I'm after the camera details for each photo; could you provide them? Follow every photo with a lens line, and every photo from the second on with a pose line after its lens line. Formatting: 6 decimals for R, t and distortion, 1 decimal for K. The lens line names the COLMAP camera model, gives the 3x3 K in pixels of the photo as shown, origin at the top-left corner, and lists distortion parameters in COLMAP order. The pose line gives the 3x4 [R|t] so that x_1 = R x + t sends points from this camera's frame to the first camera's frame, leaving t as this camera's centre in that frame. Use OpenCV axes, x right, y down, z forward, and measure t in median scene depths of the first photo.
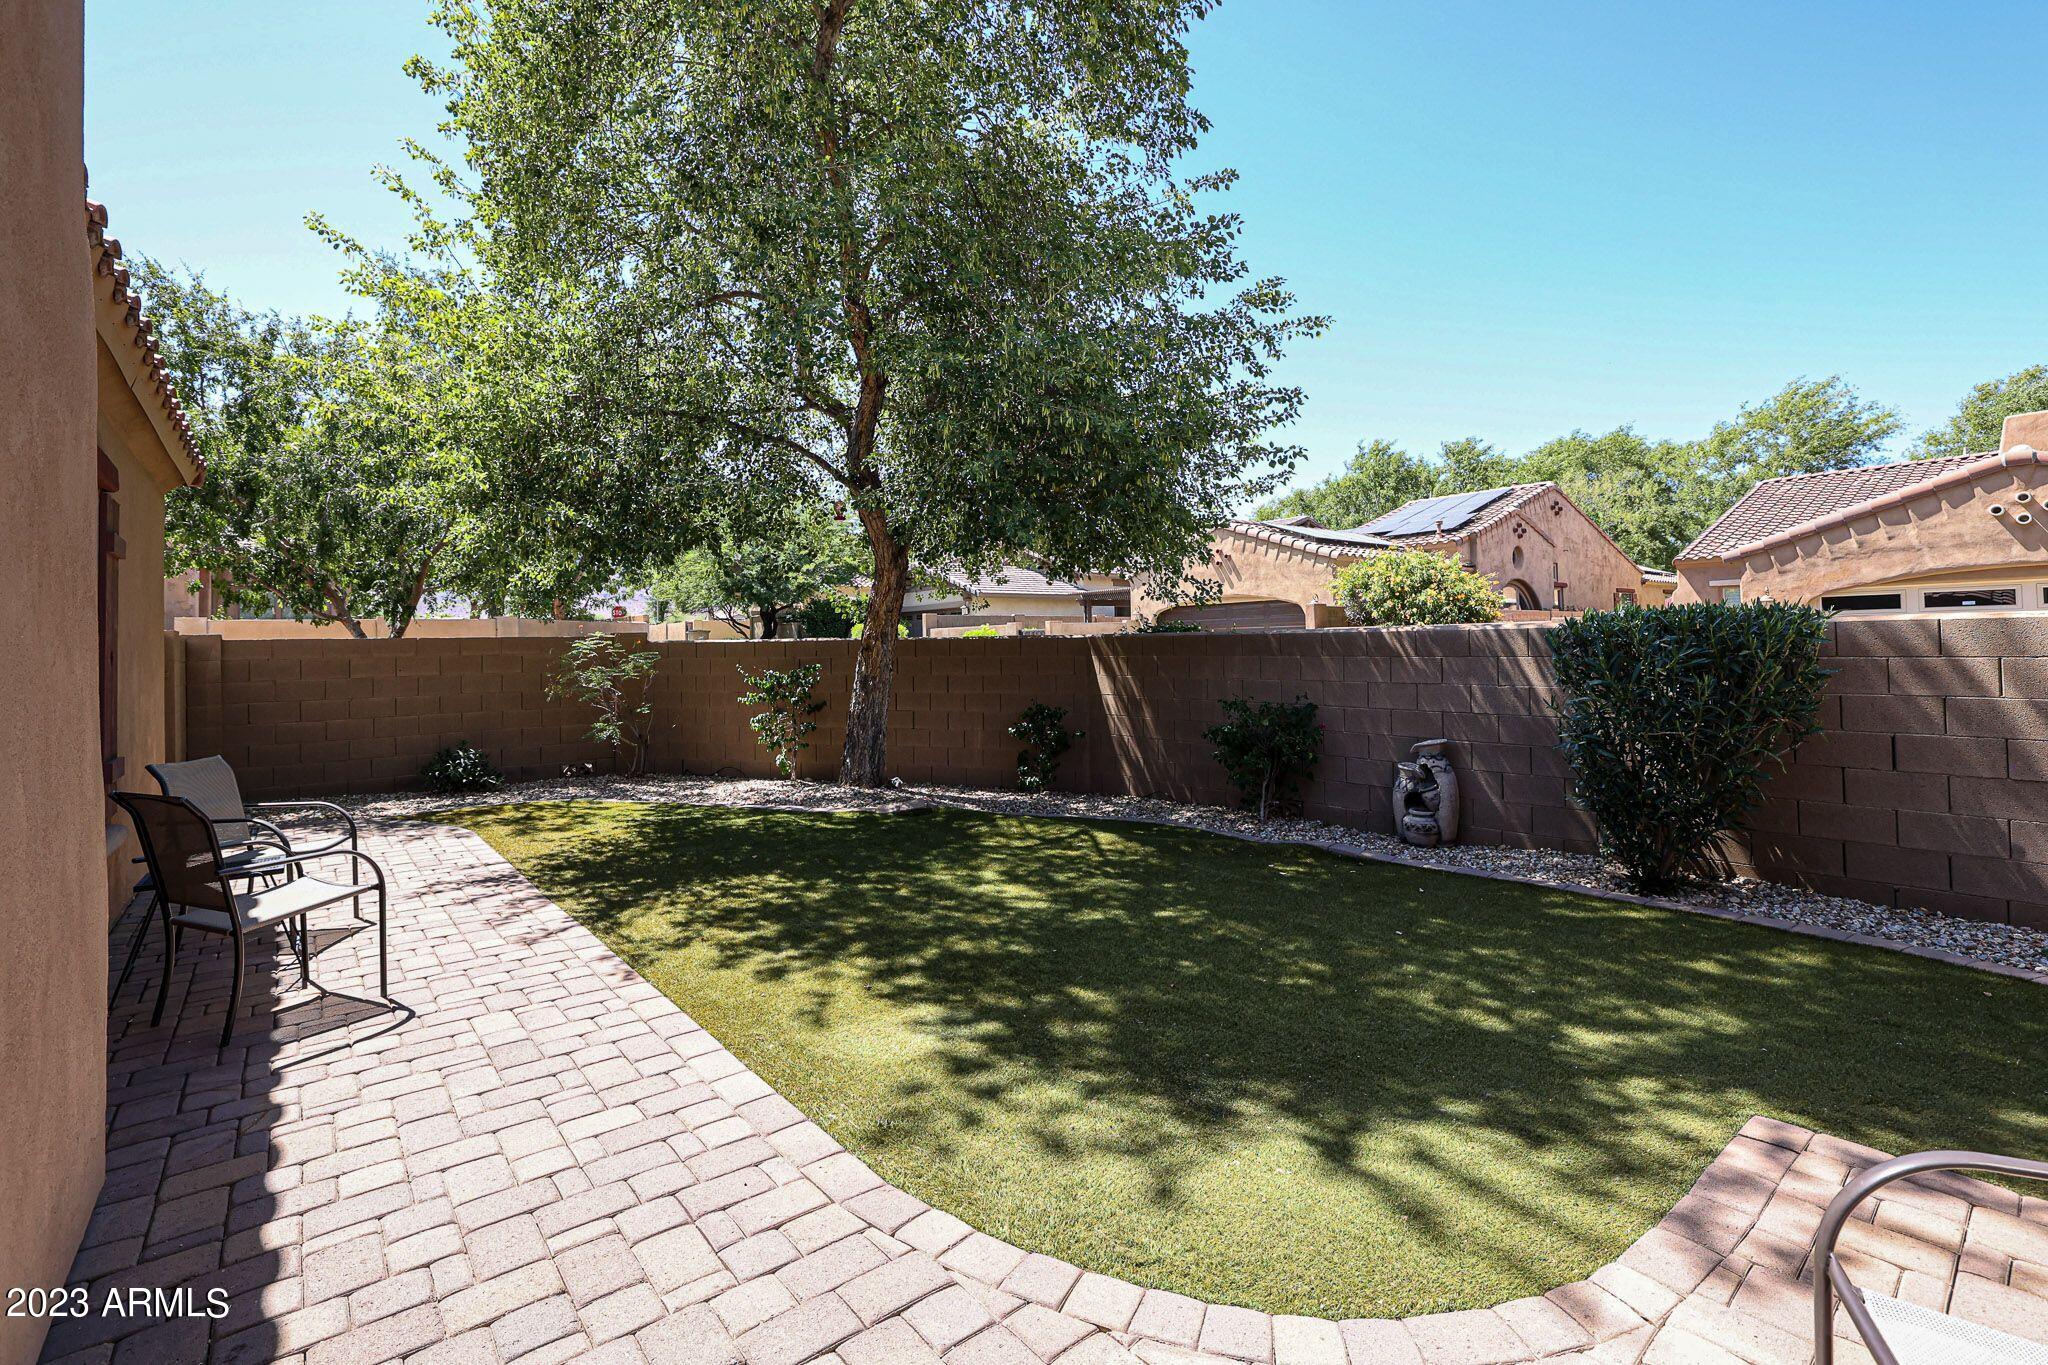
lens RADIAL K [[898.0, 0, 1033.6], [0, 898.0, 666.2], [0, 0, 1]] dist [-0.024153, 0.005782]
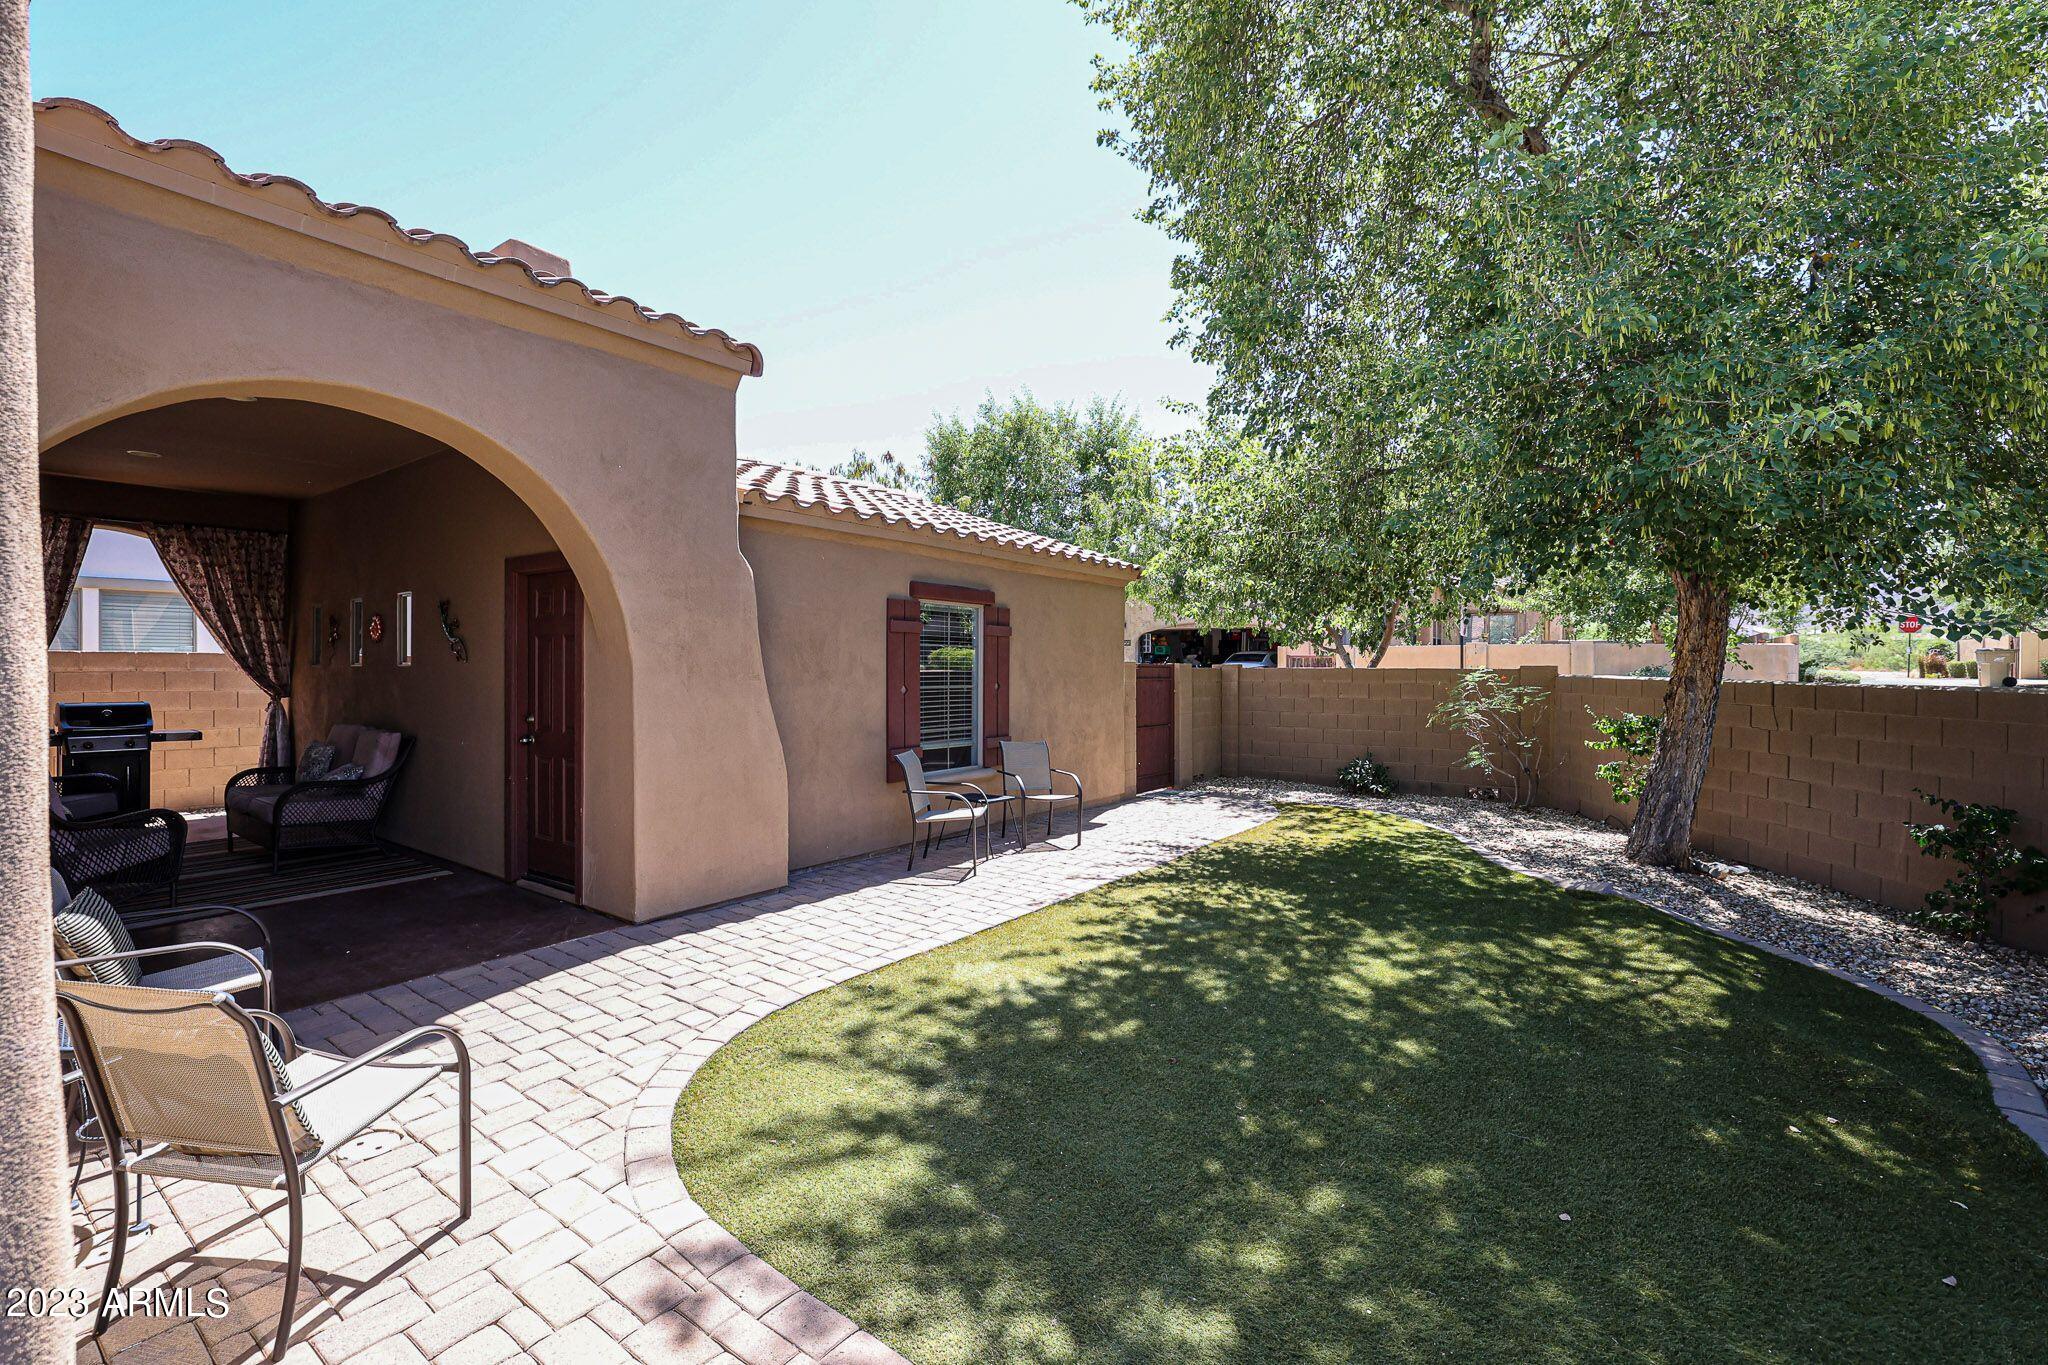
lens RADIAL K [[898.0, 0, 1009.7], [0, 898.0, 674.2], [0, 0, 1]] dist [-0.024153, 0.005782]
pose [[0.239629, 0.020932, -0.970639, 1.098040], [-0.023673, 0.999596, 0.015712, -0.083101], [0.970576, 0.019213, 0.240028, 0.599748]]
